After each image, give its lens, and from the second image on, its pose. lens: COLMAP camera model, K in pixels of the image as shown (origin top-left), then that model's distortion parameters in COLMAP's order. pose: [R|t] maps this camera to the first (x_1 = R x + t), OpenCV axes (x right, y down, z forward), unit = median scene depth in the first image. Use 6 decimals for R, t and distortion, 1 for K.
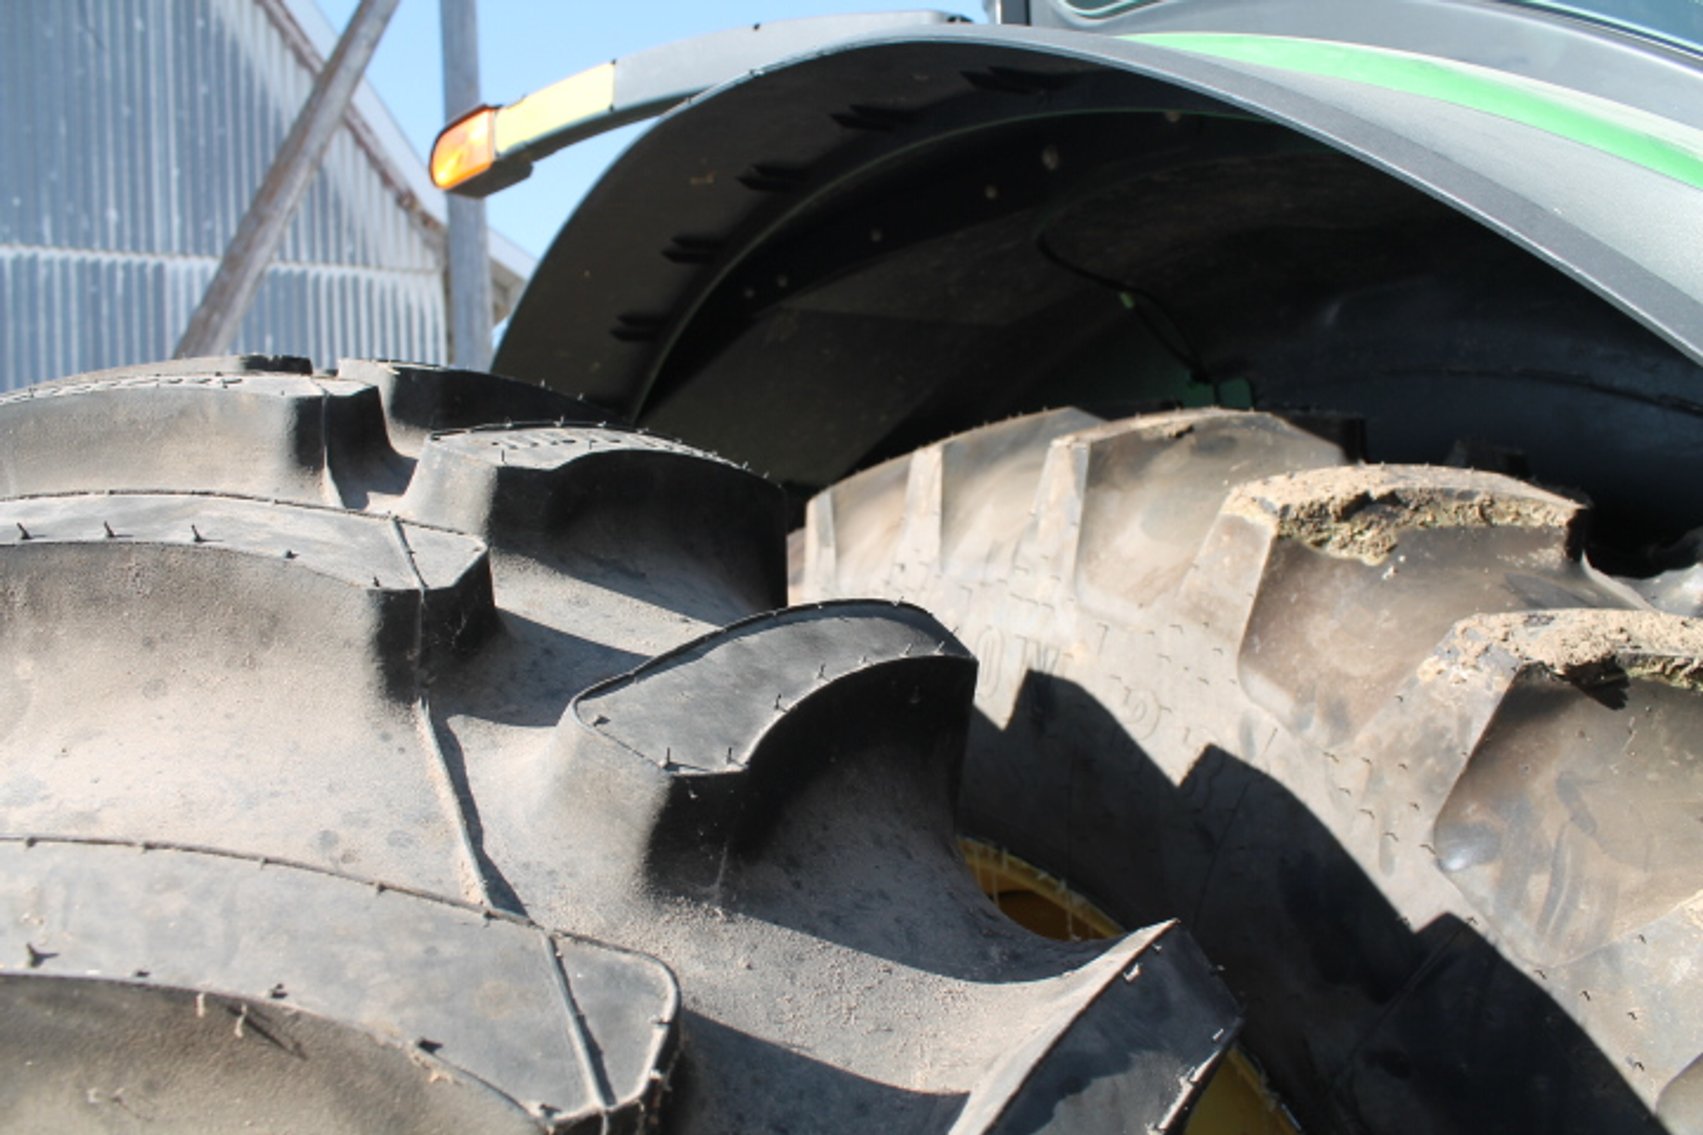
lens RADIAL K [[1431.2, 0, 849.9], [0, 1431.2, 567.6], [0, 0, 1]] dist [-0.146364, 0.117267]
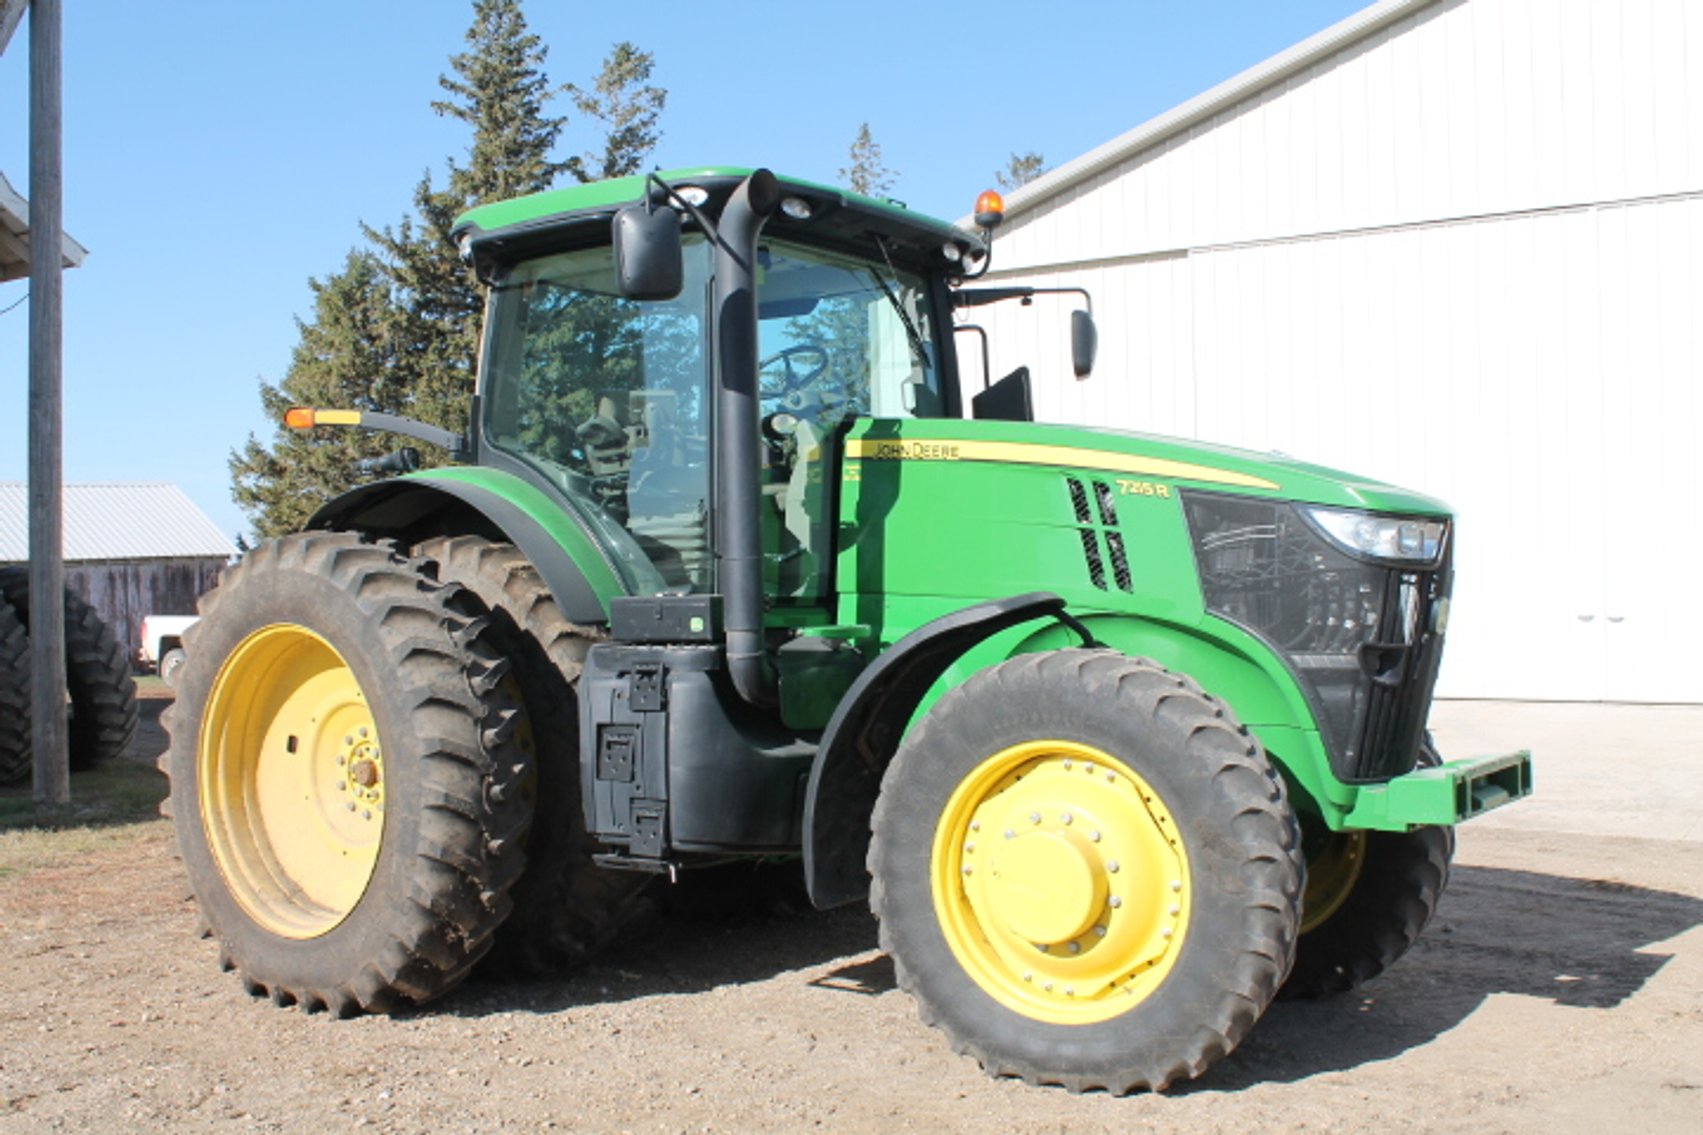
lens RADIAL K [[1679.9, 0, 855.0], [0, 1679.9, 564.4], [0, 0, 1]] dist [0.000347, 0.000000]
pose [[0.921954, 0.080757, 0.378787, -1.223522], [-0.105473, 0.993407, 0.044925, -0.602429], [-0.372662, -0.081370, 0.924393, -7.088138]]
